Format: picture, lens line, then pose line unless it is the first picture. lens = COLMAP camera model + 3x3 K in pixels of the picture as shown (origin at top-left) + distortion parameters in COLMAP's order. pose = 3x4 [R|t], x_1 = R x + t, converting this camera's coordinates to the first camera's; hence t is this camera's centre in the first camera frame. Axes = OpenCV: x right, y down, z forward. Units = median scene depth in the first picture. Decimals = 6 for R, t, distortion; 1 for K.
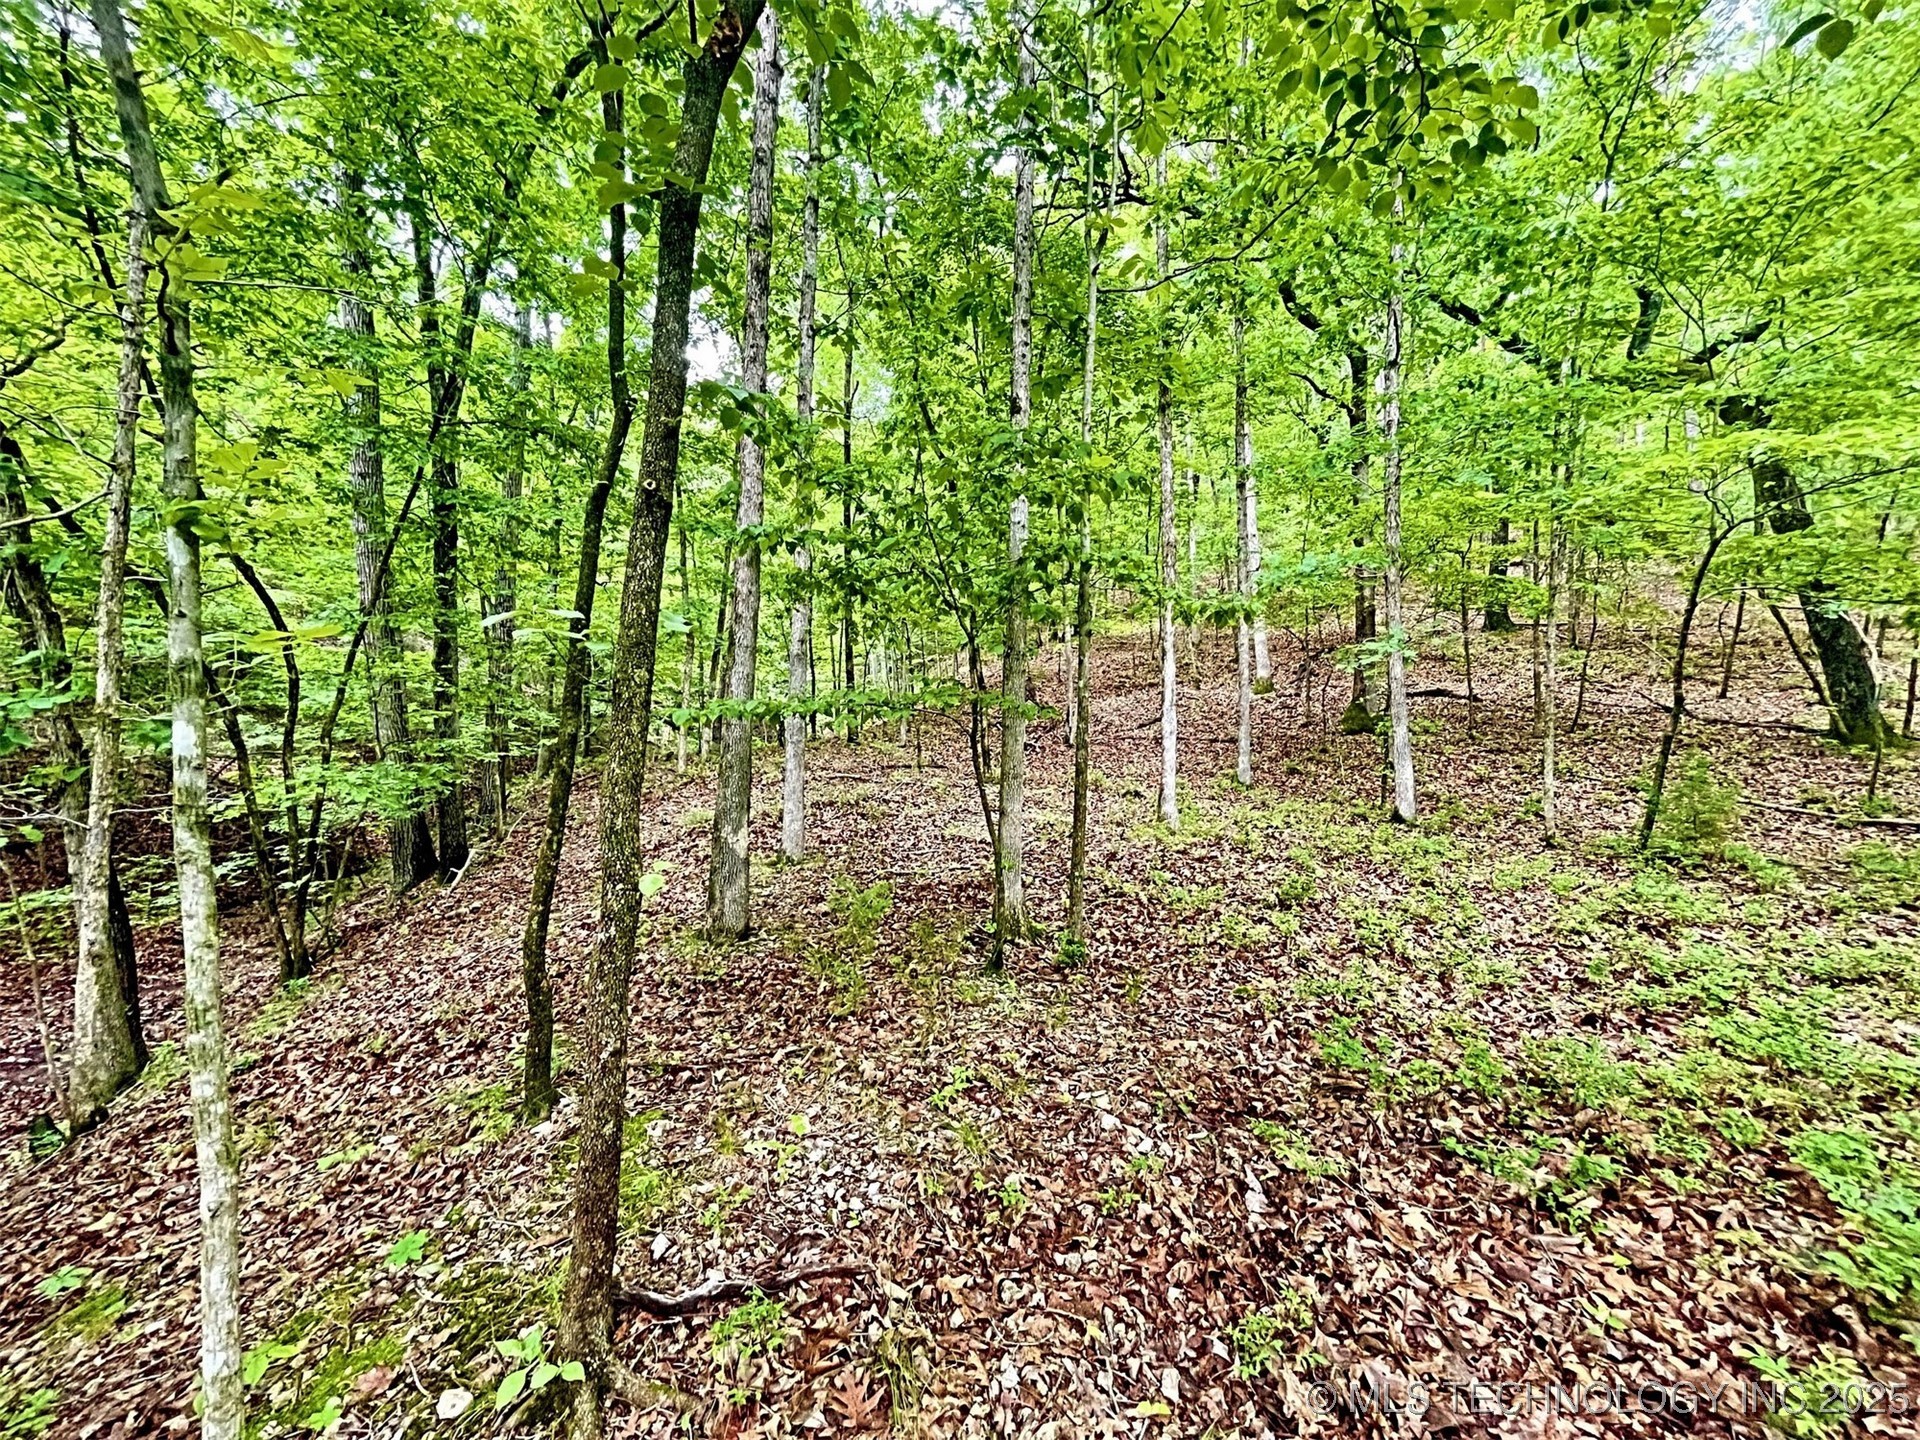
lens RADIAL K [[779.2, 0, 956.6], [0, 779.2, 727.8], [0, 0, 1]] dist [0.001808, -0.000829]
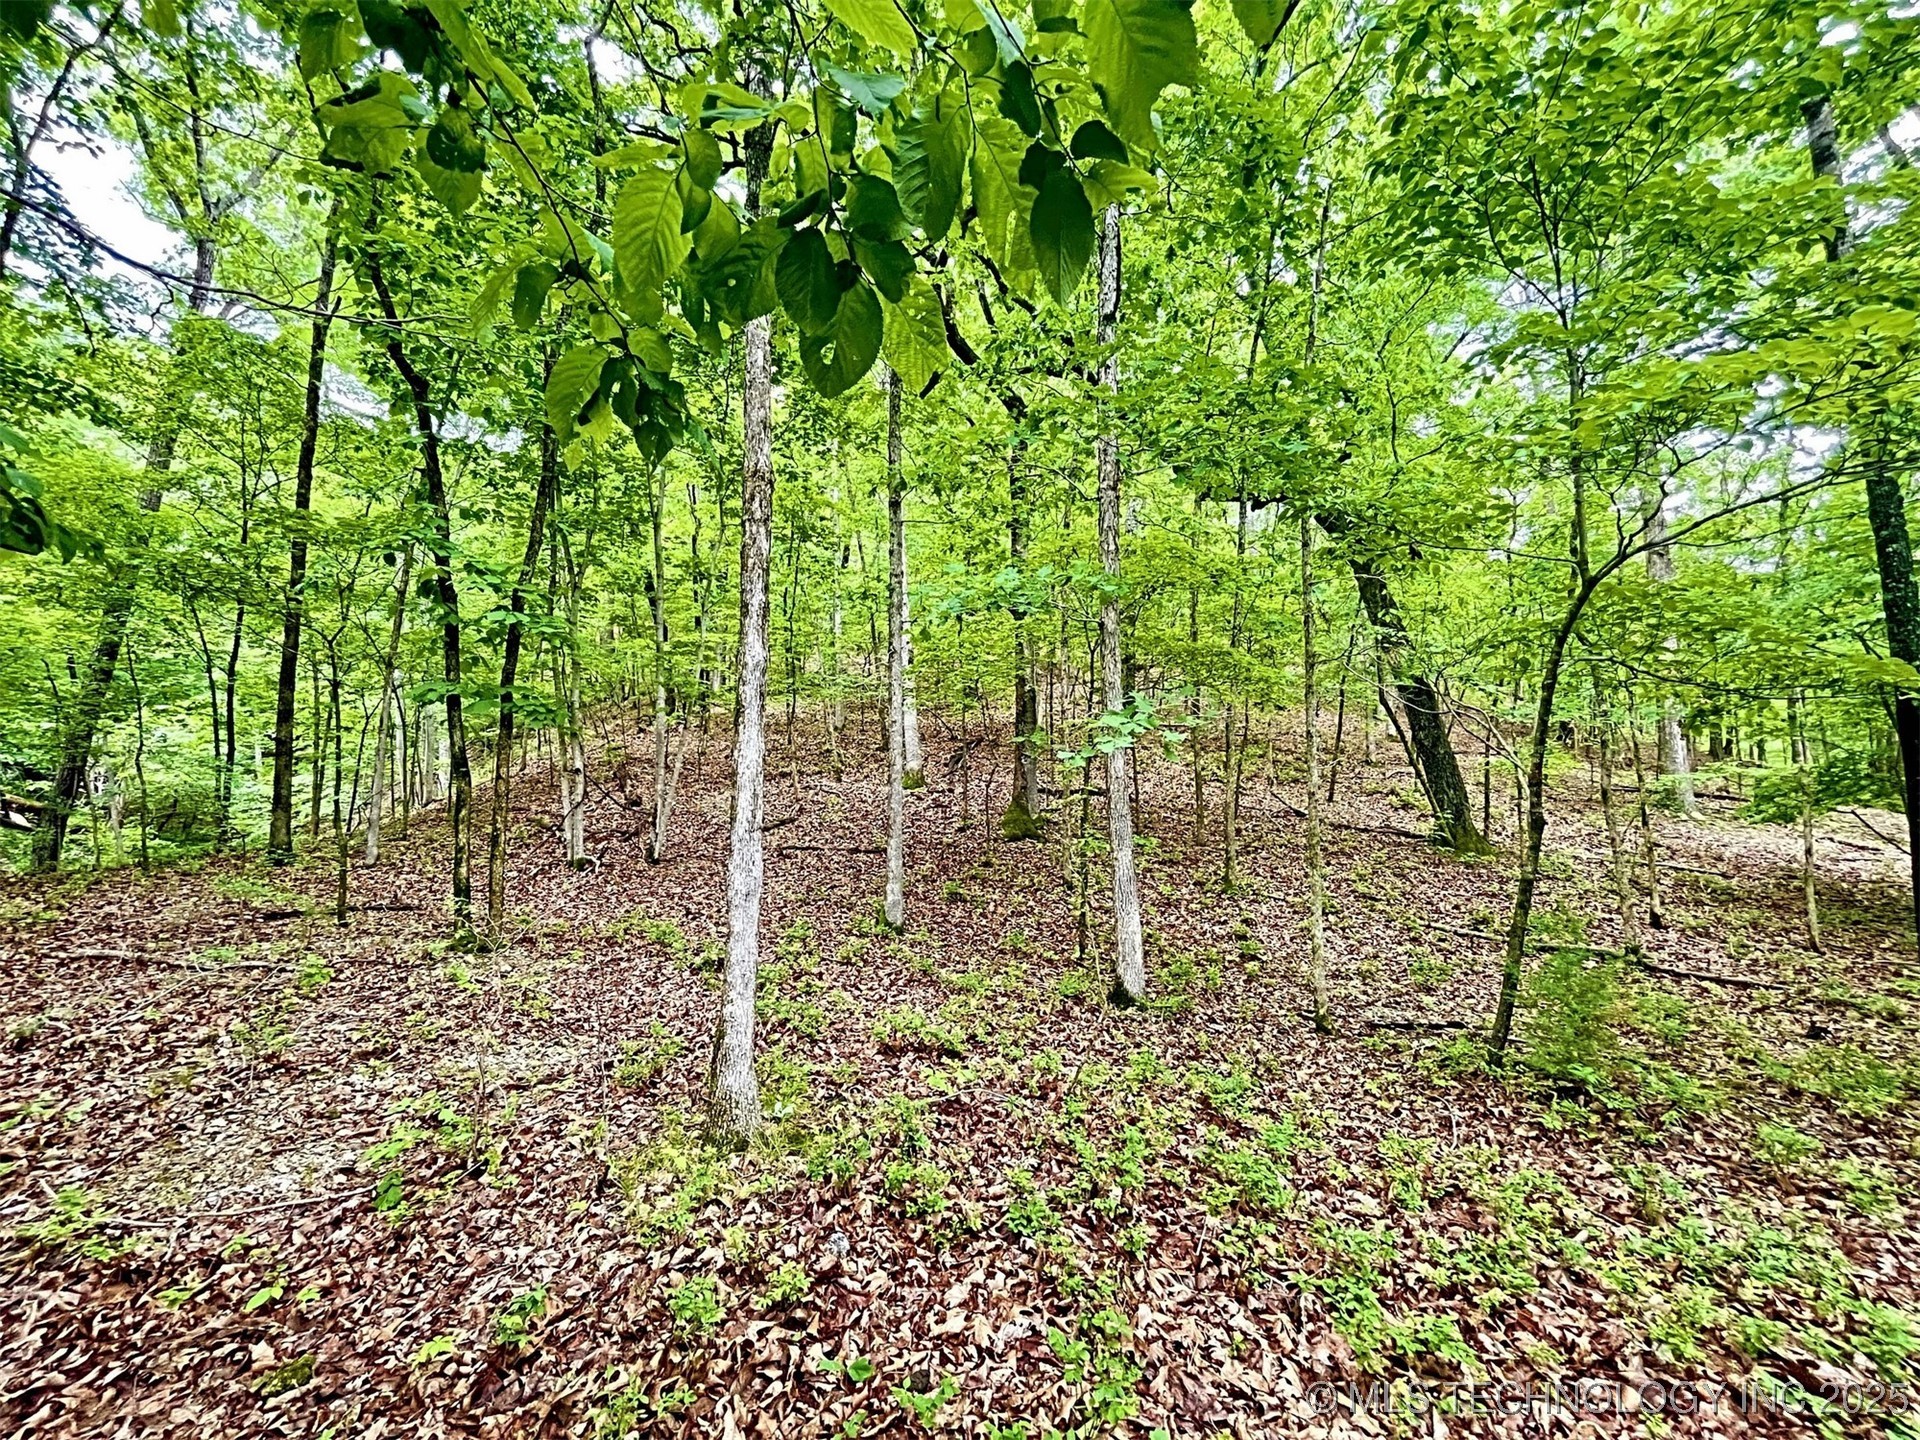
lens RADIAL K [[779.2, 0, 953.8], [0, 779.2, 718.3], [0, 0, 1]] dist [0.001808, -0.000829]
pose [[0.905557, 0.055500, 0.420579, 0.358841], [-0.002719, 0.992144, -0.125070, -0.066945], [-0.424216, 0.112115, 0.898594, 1.037463]]
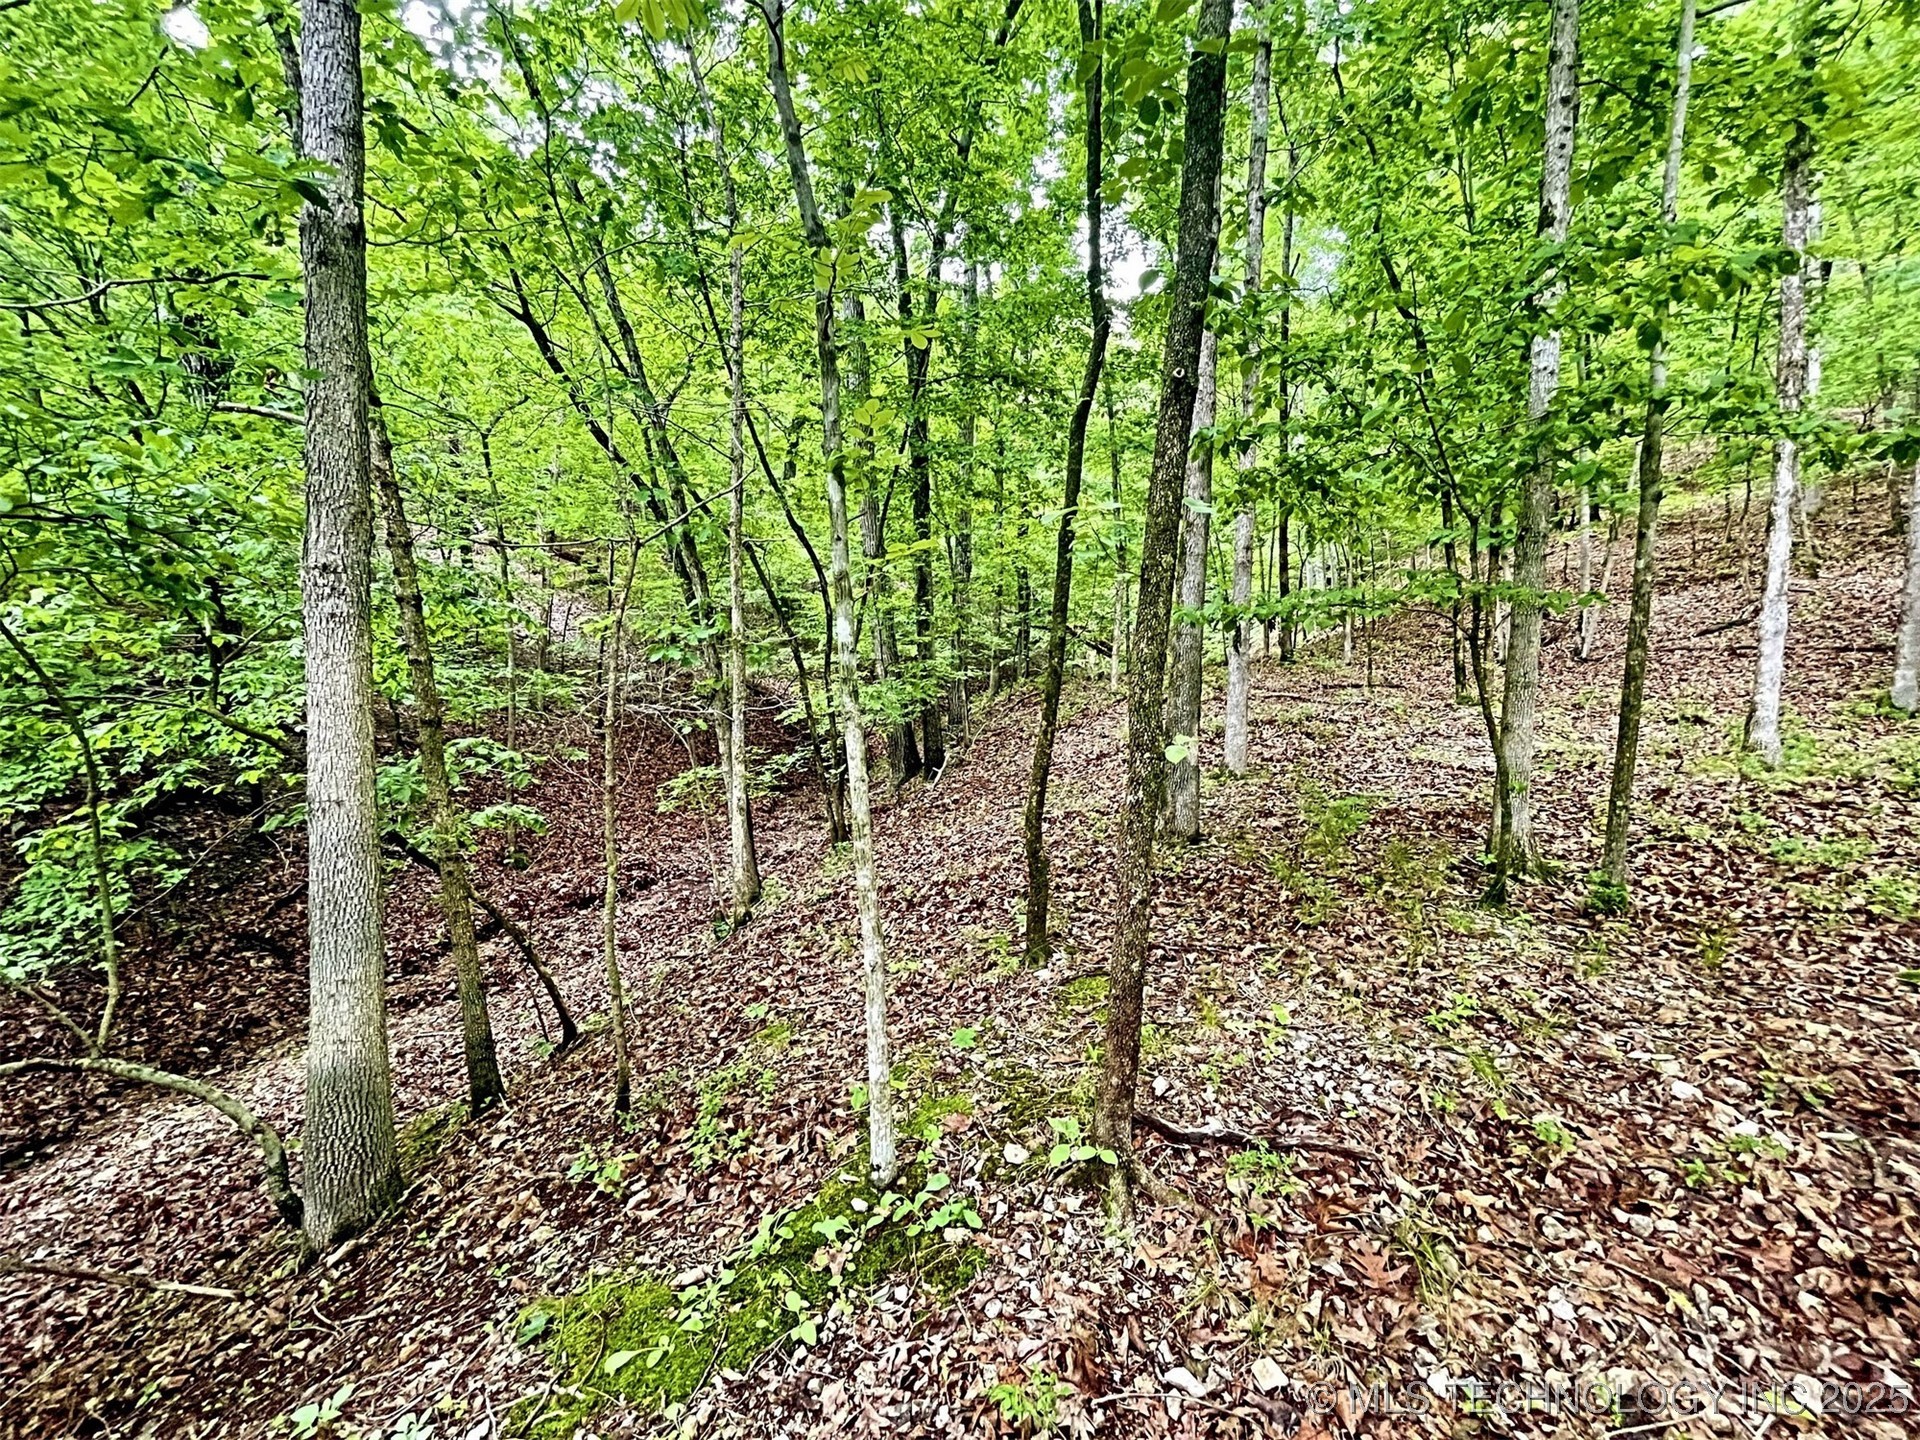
lens RADIAL K [[779.2, 0, 958.6], [0, 779.2, 727.7], [0, 0, 1]] dist [0.001808, -0.000829]
pose [[0.868664, 0.025685, -0.494736, -0.050040], [0.021833, 0.995700, 0.090027, 0.025422], [0.494921, -0.089004, 0.864368, -0.035943]]
